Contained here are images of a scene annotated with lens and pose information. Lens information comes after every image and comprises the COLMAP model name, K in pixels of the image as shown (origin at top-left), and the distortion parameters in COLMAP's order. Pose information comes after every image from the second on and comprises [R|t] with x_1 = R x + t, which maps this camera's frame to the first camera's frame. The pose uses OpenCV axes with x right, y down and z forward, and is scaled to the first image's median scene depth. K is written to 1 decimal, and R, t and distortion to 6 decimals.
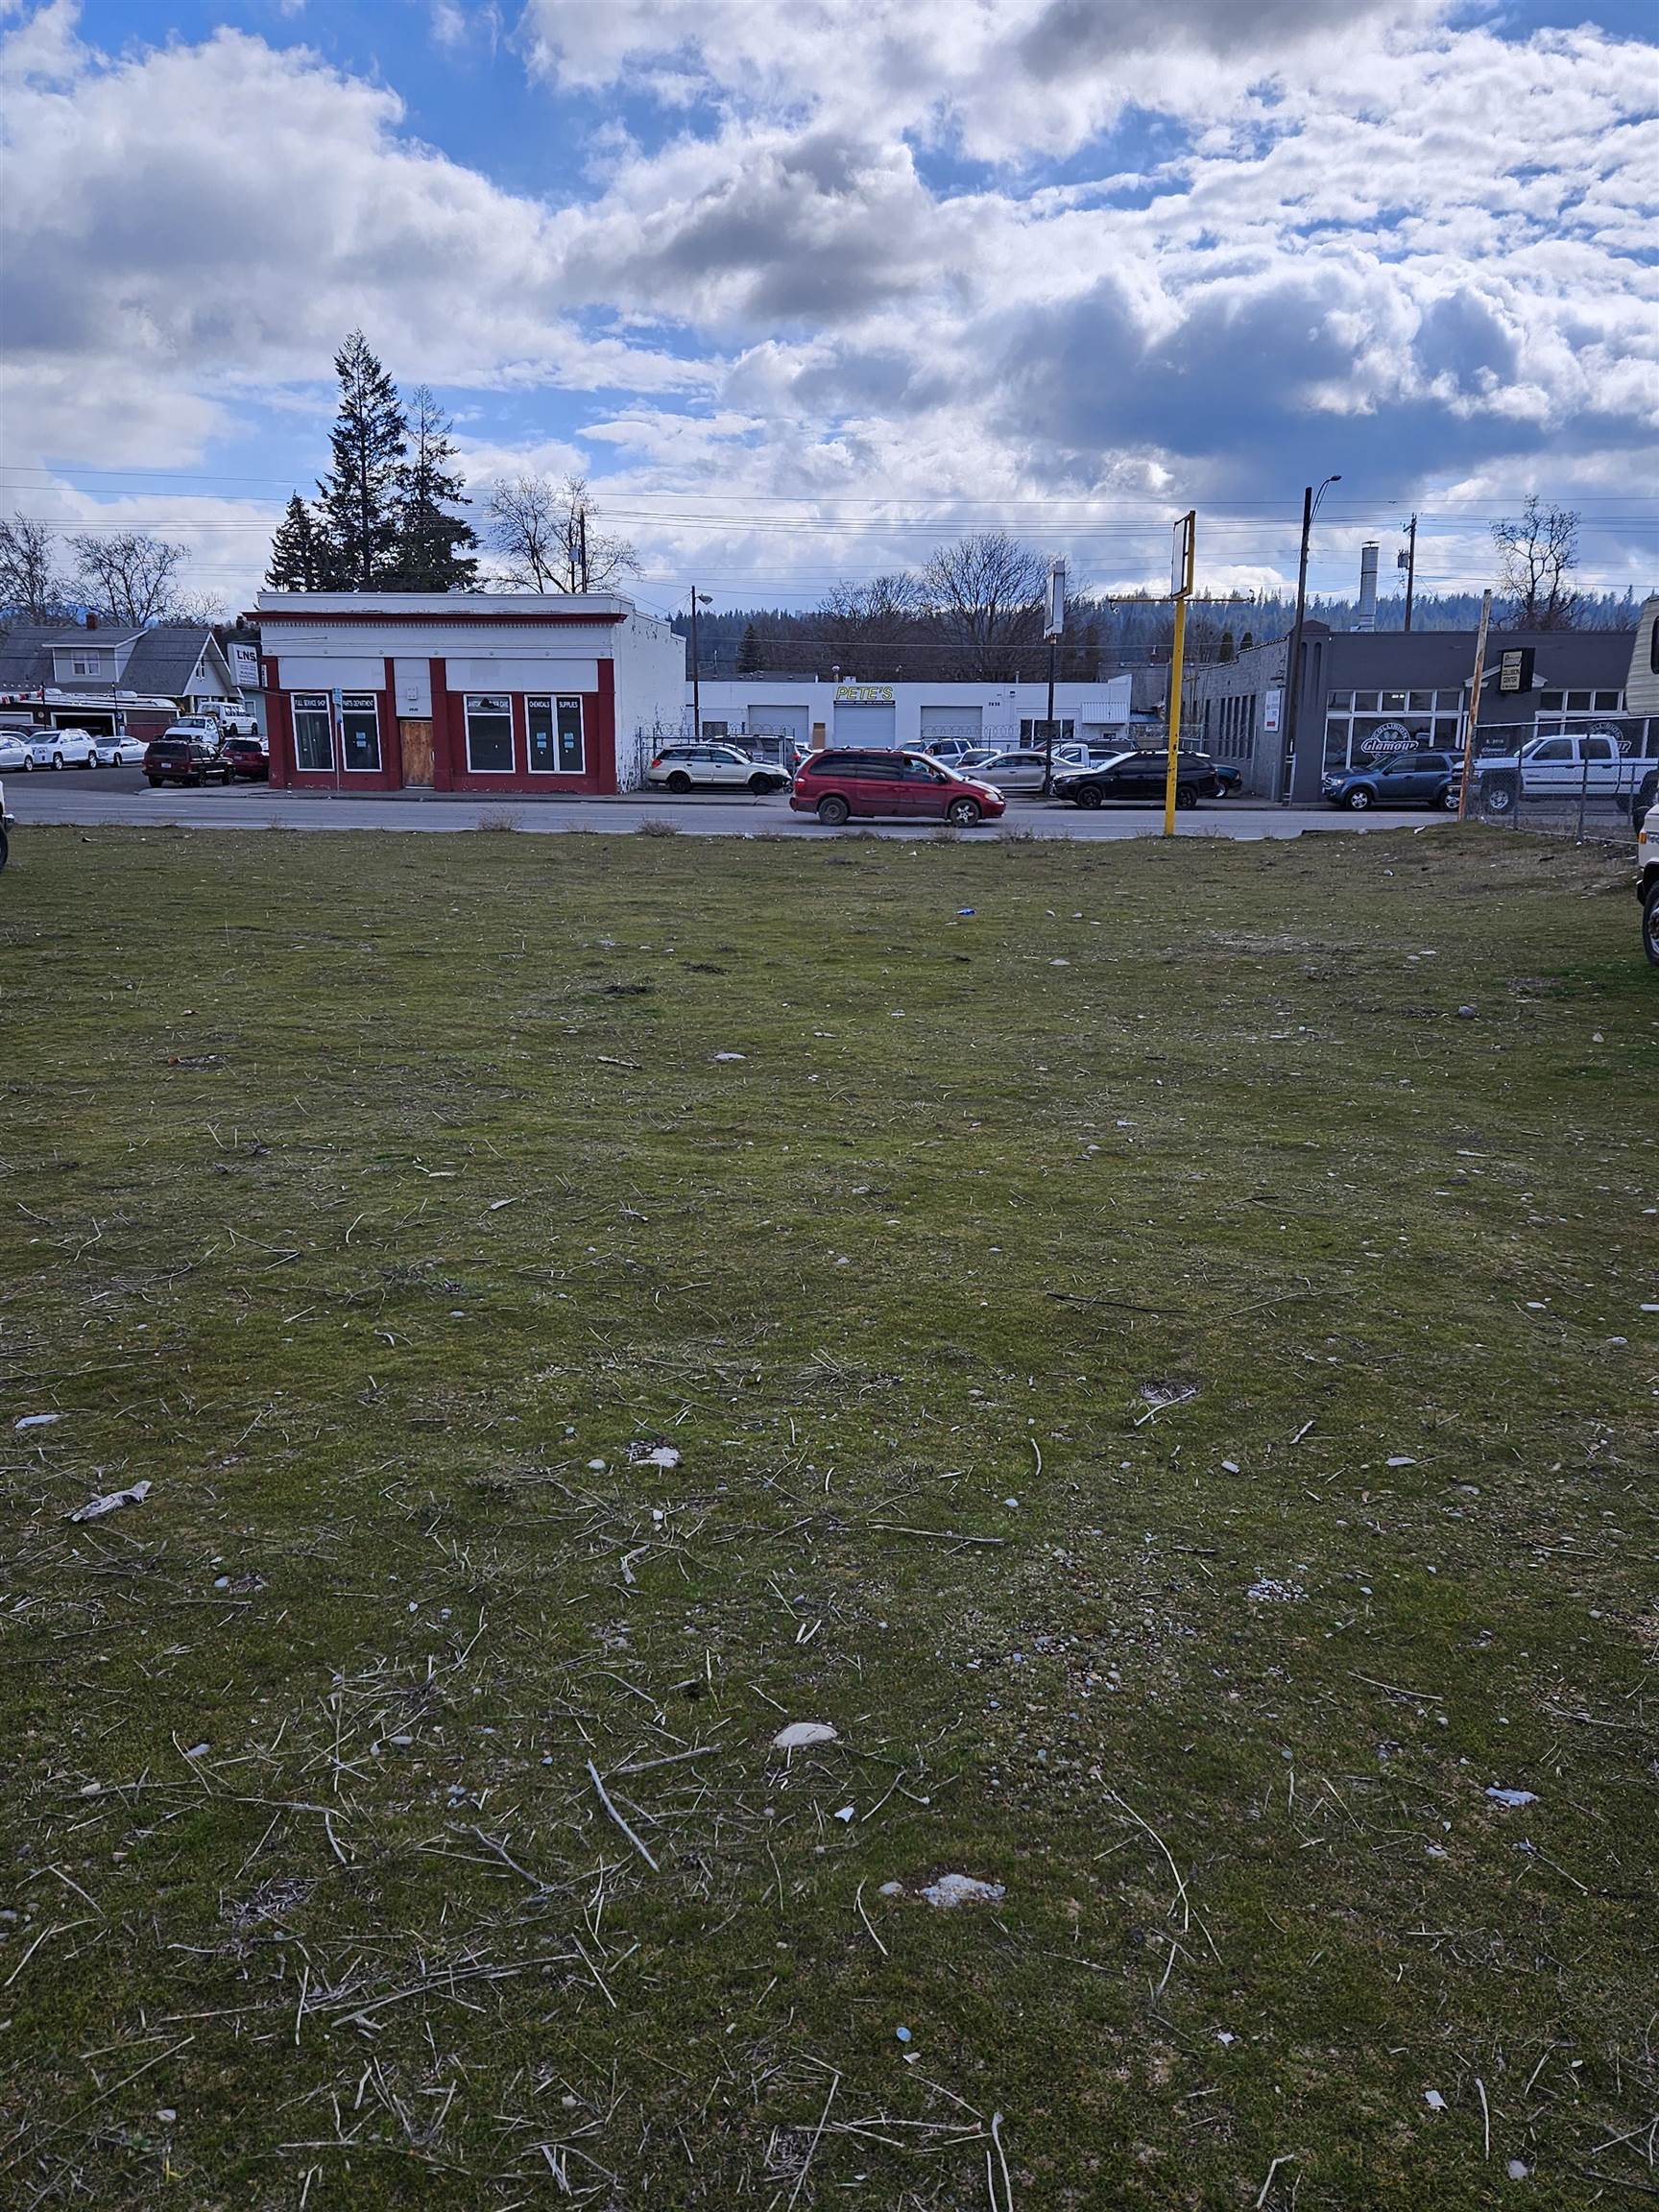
lens RADIAL K [[1730.9, 0, 829.5], [0, 1730.9, 1106.0], [0, 0, 1]] dist [0.081031, -0.087336]
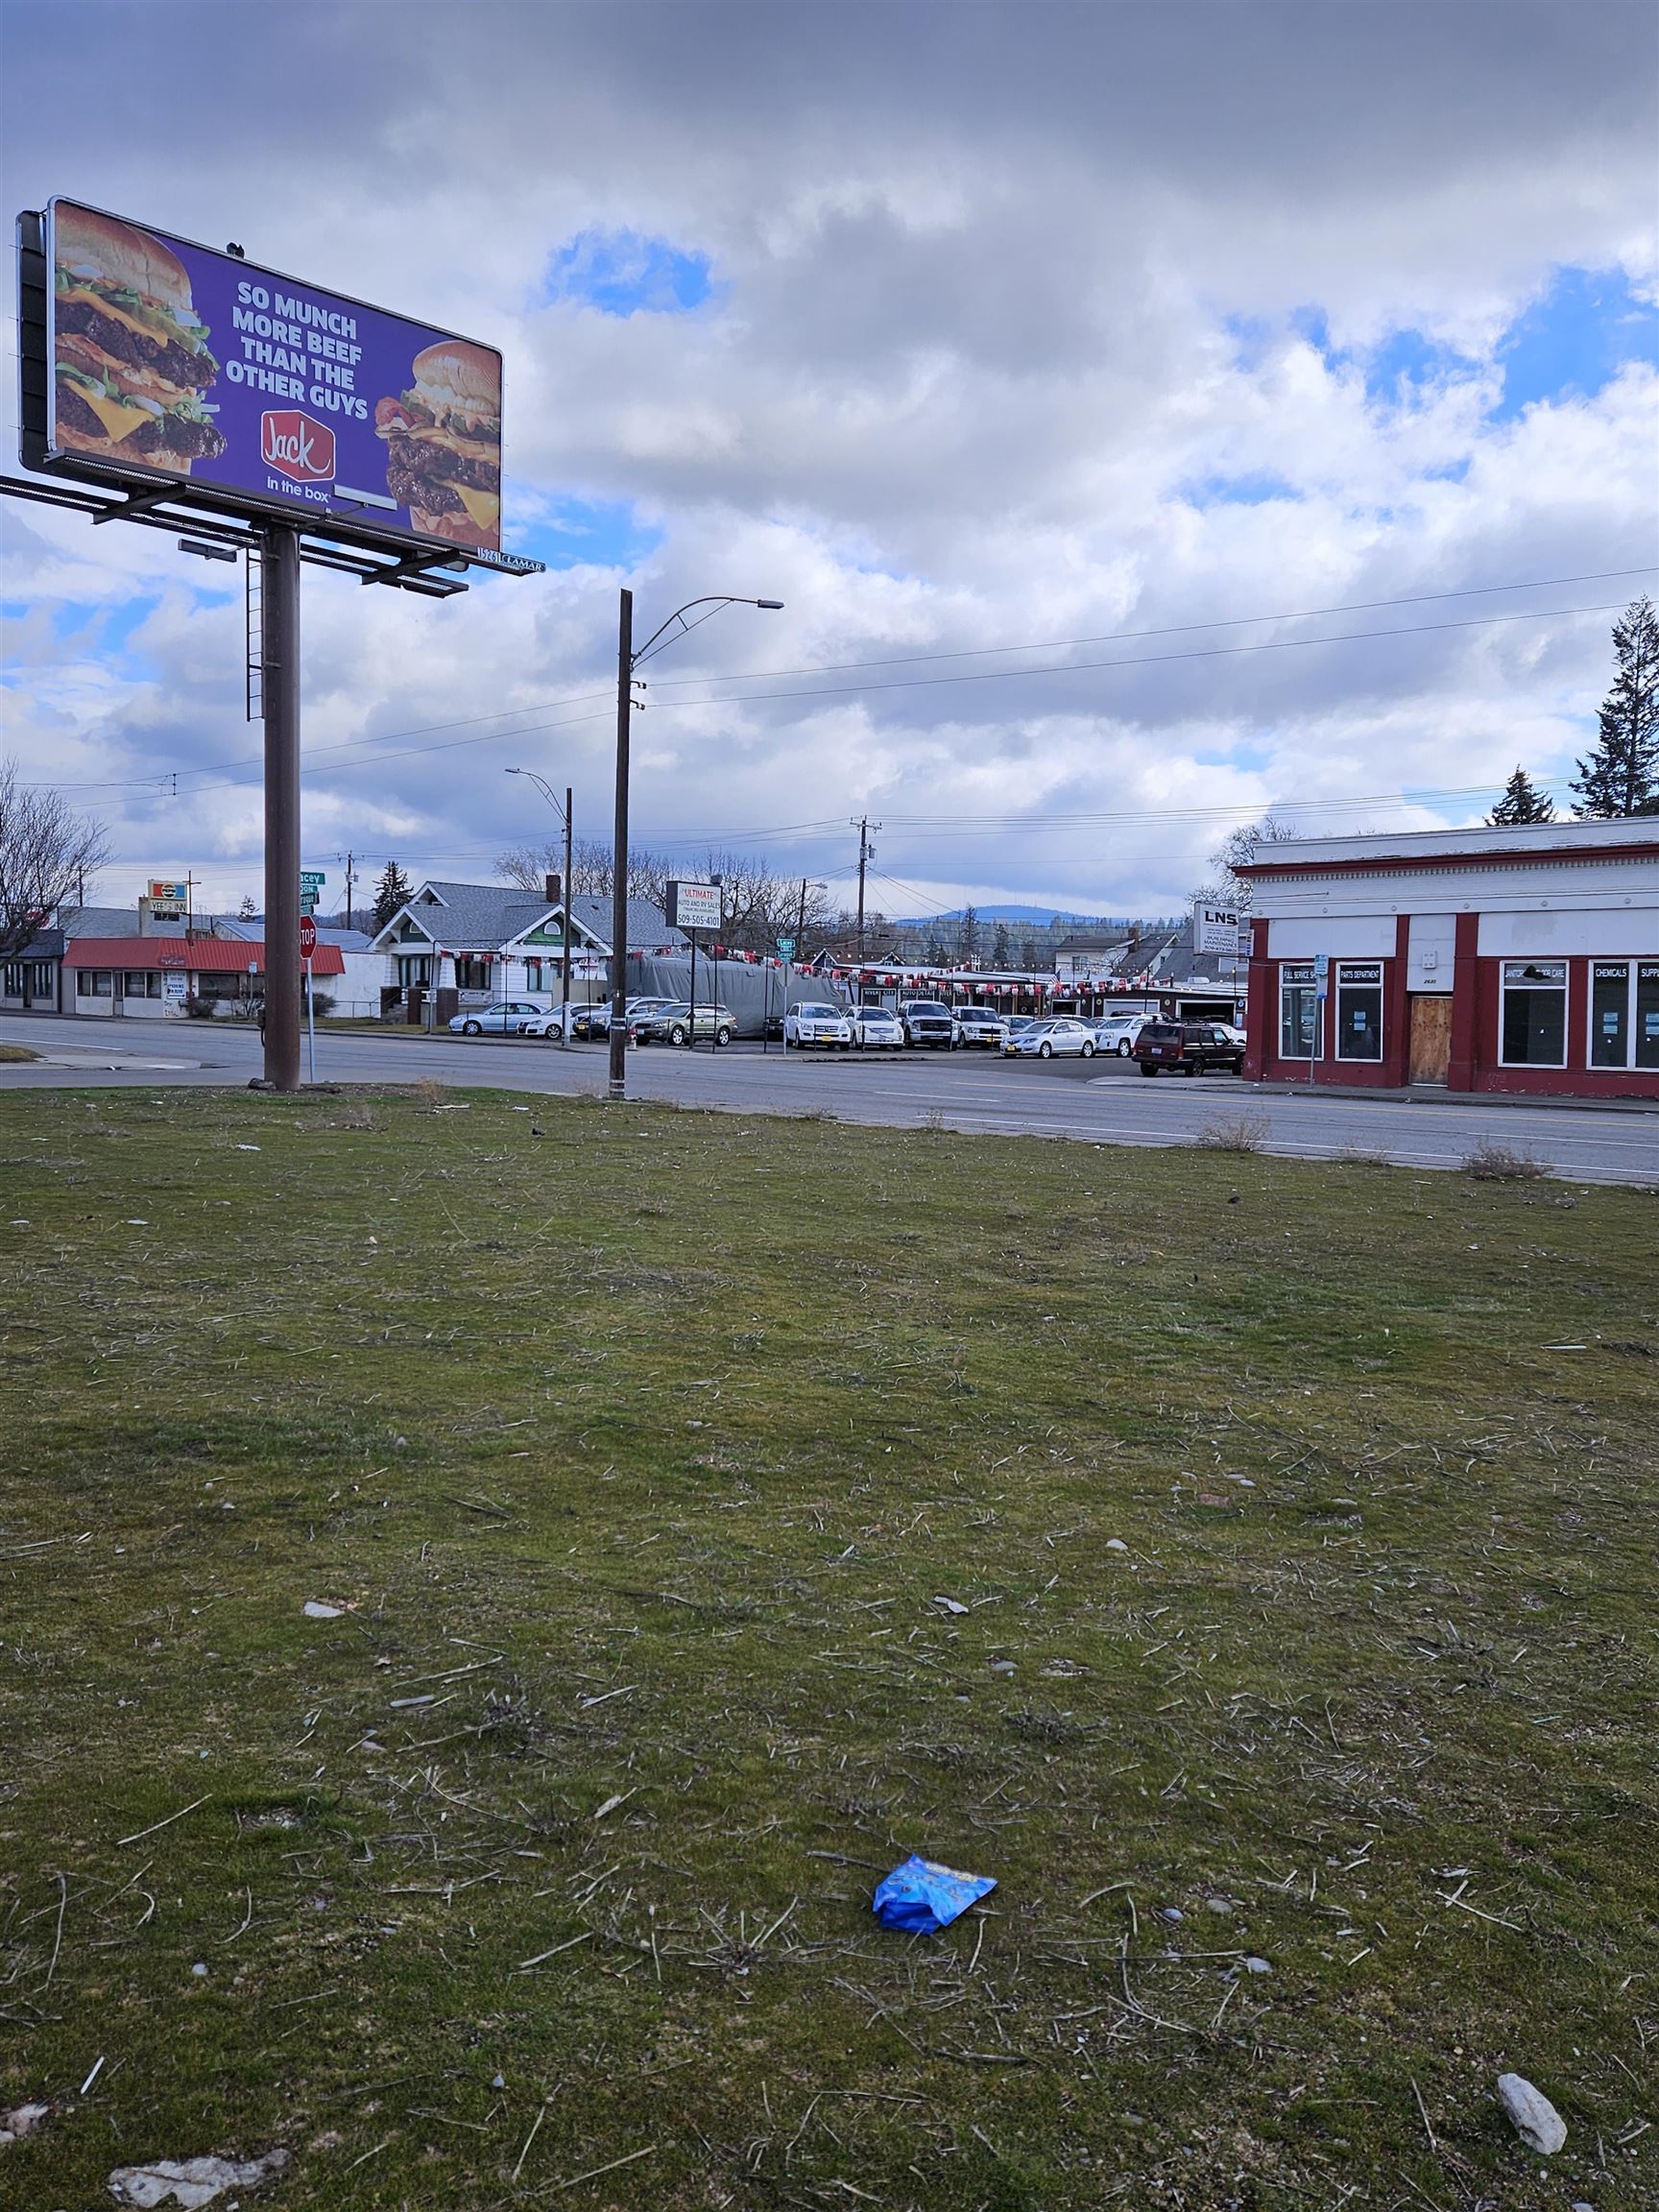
lens RADIAL K [[1730.9, 0, 829.5], [0, 1730.9, 1106.0], [0, 0, 1]] dist [0.081031, -0.087336]
pose [[0.754720, 0.045358, -0.654477, 0.056411], [-0.154723, 0.981772, -0.110380, -0.053593], [0.637541, 0.184569, 0.747981, 0.289718]]
